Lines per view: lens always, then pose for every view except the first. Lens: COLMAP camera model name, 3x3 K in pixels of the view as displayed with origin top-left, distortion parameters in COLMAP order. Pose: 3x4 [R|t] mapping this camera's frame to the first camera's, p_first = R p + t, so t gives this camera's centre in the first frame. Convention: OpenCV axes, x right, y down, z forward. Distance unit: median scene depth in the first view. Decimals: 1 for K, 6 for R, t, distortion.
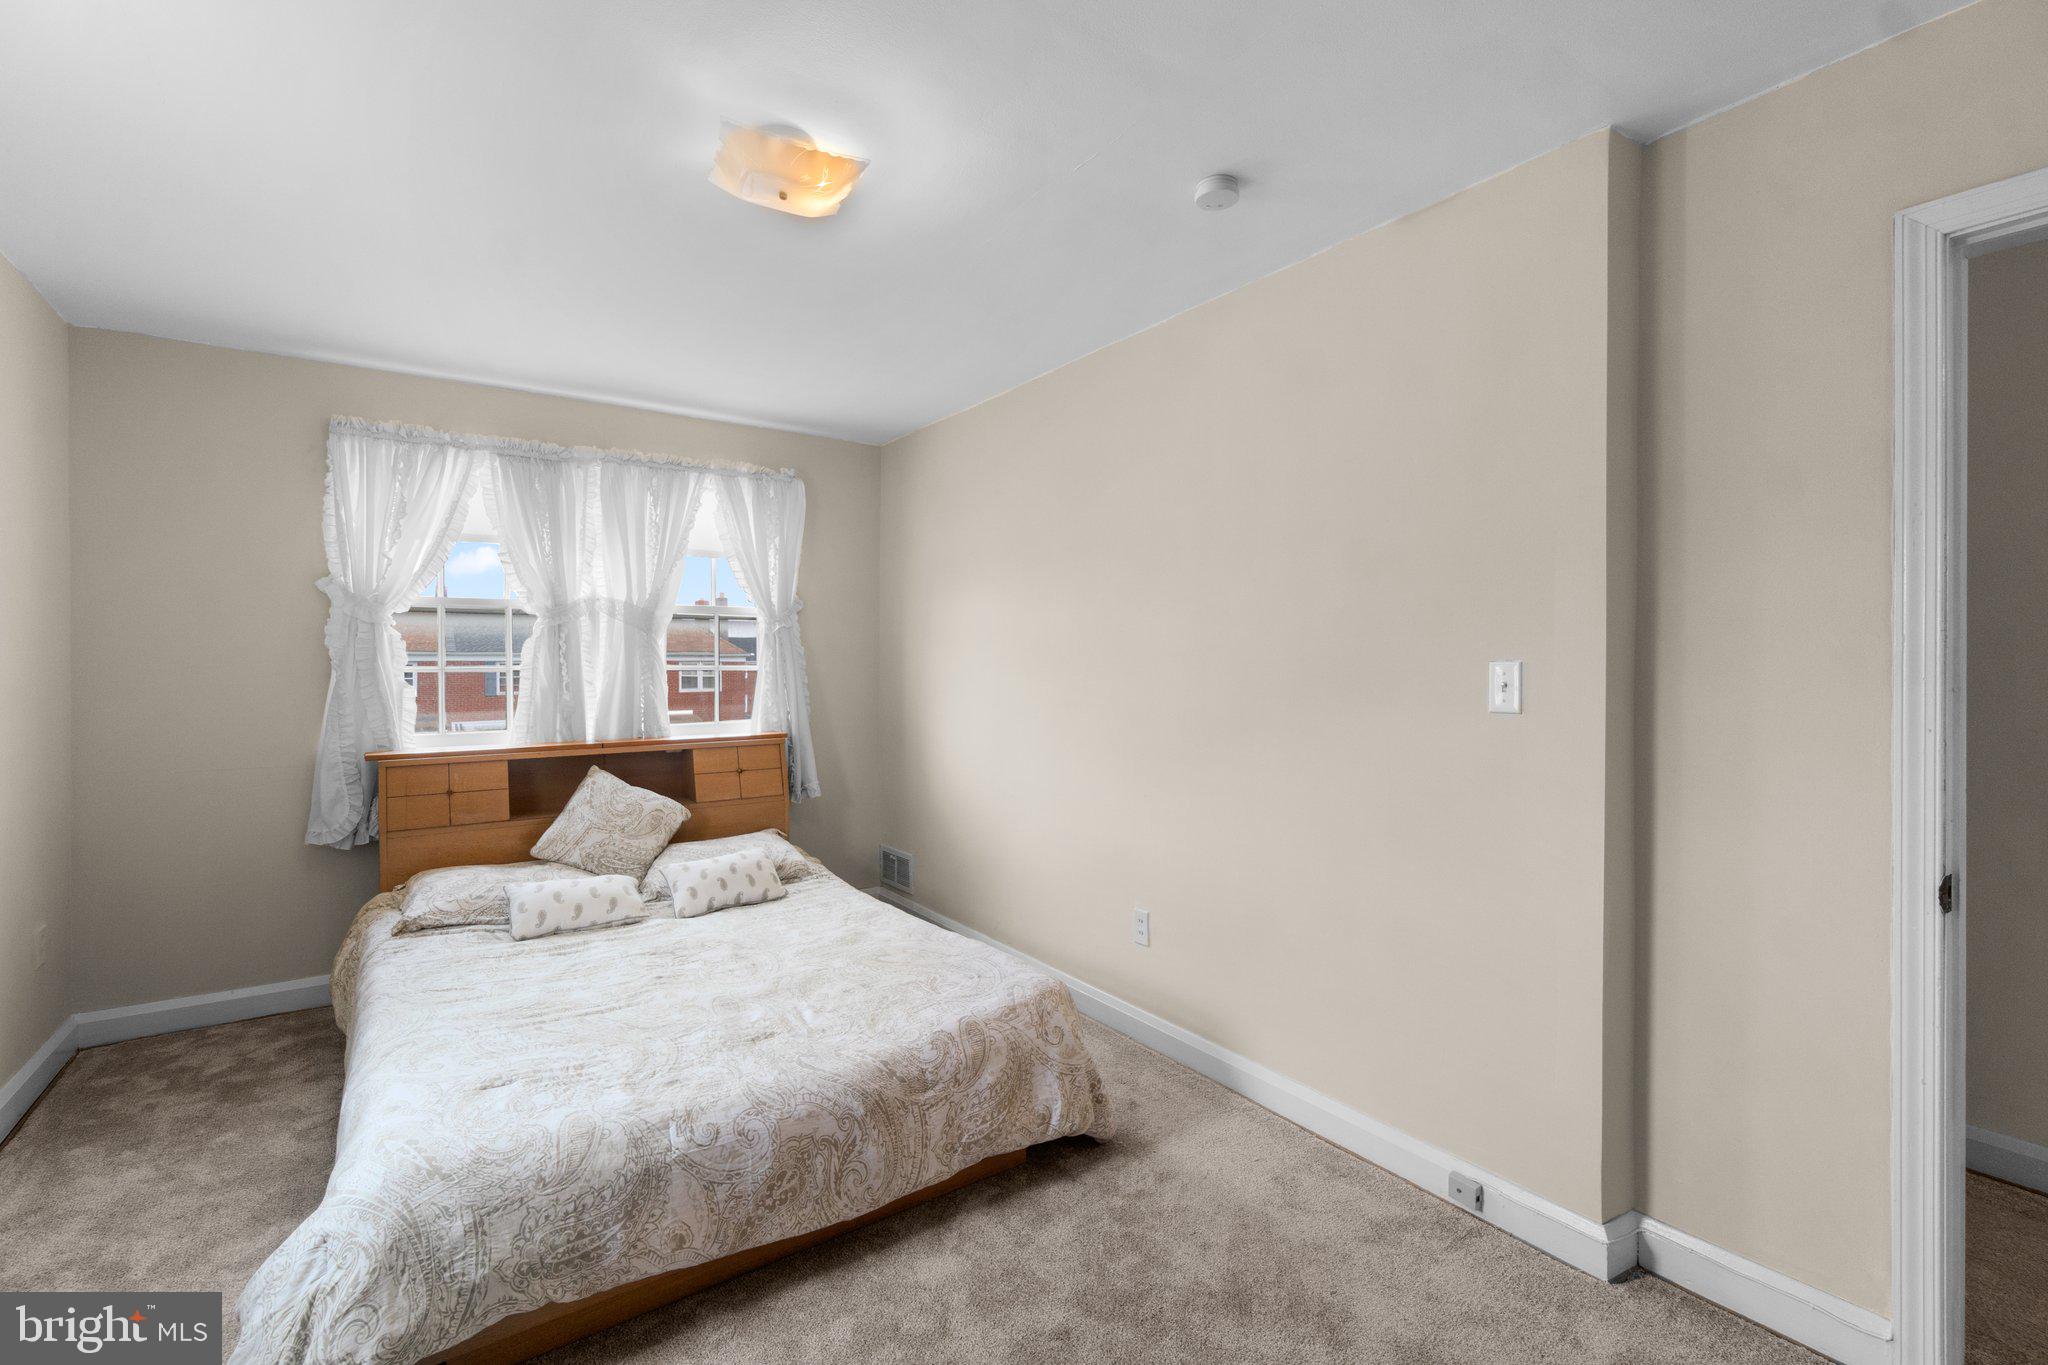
lens RADIAL K [[907.3, 0, 1016.8], [0, 907.3, 688.6], [0, 0, 1]] dist [-0.003730, -0.000225]
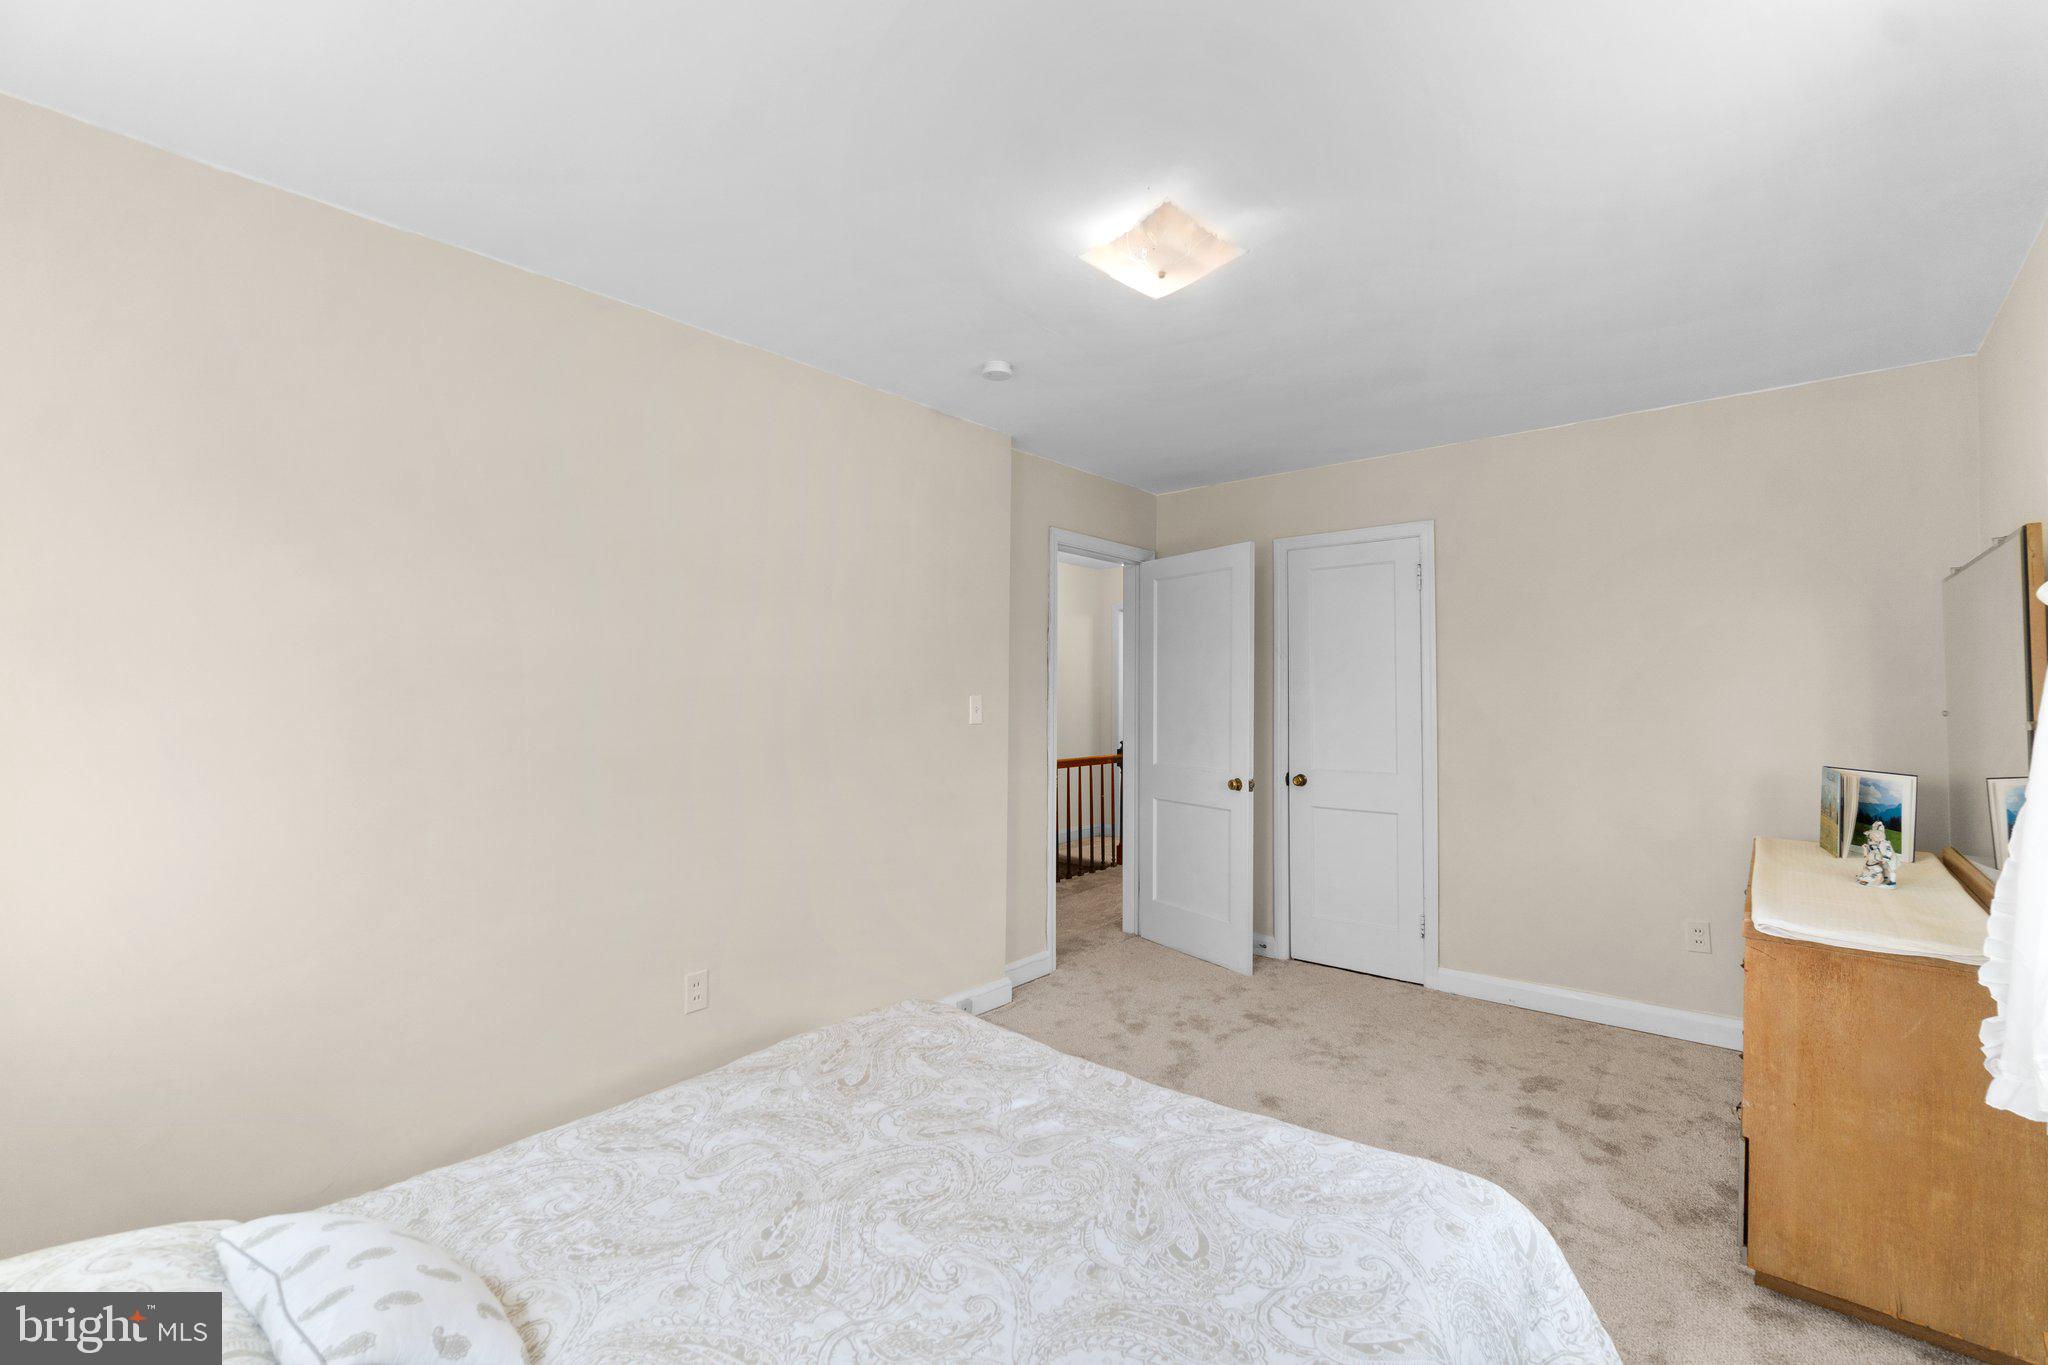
lens RADIAL K [[907.3, 0, 1017.3], [0, 907.3, 685.2], [0, 0, 1]] dist [-0.003730, -0.000225]
pose [[-0.262352, 0.009436, 0.964926, -1.002976], [0.017498, 0.999834, -0.005020, -0.034348], [-0.964814, 0.015567, -0.262474, 1.147655]]
